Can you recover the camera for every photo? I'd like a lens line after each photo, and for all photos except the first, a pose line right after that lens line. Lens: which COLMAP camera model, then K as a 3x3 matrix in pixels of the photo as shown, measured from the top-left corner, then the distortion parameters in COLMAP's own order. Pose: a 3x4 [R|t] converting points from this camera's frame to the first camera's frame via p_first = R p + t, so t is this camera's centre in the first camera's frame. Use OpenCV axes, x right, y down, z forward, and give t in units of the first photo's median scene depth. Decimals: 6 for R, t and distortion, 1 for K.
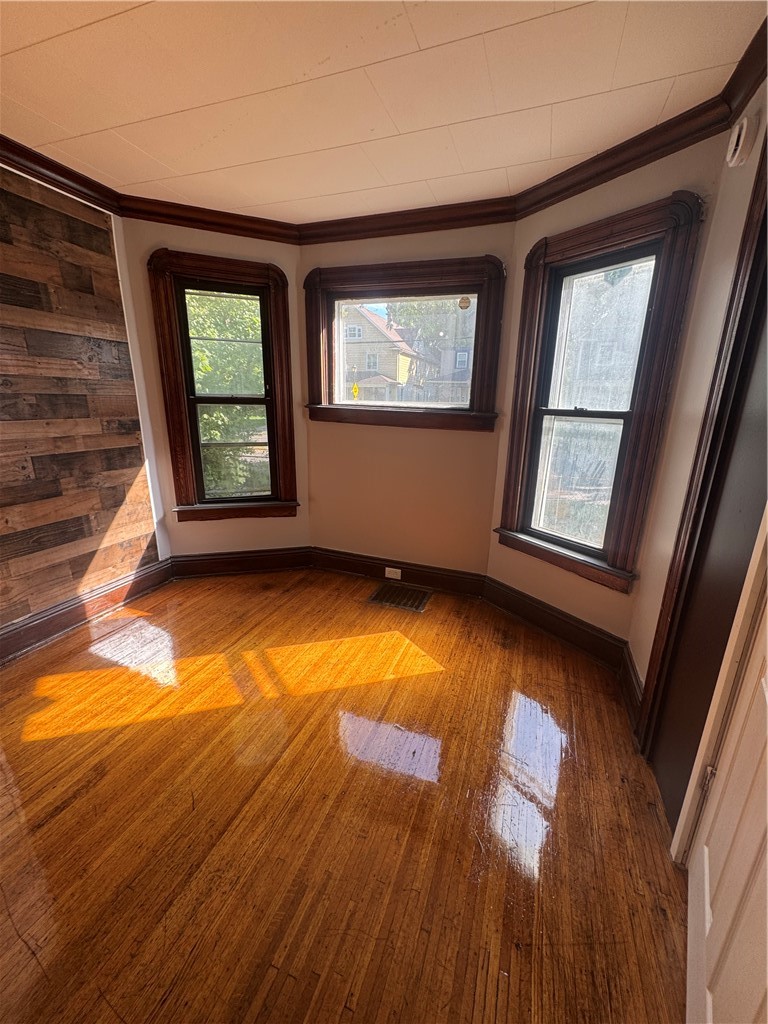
lens RADIAL K [[413.2, 0, 386.8], [0, 413.2, 512.4], [0, 0, 1]] dist [0.000778, 0.001121]
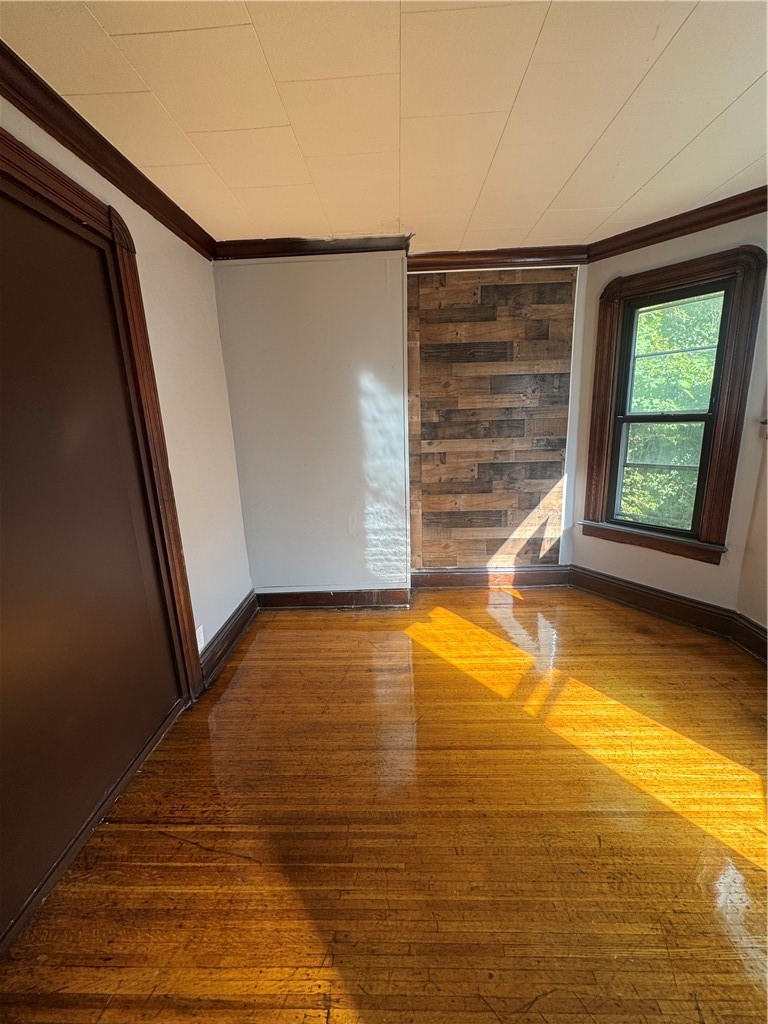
lens RADIAL K [[413.2, 0, 386.8], [0, 413.2, 513.7], [0, 0, 1]] dist [0.000778, 0.001121]
pose [[0.314950, 0.181596, -0.931574, 0.391949], [-0.212367, 0.970123, 0.117312, -0.058957], [0.925044, 0.160888, 0.344105, 0.205870]]
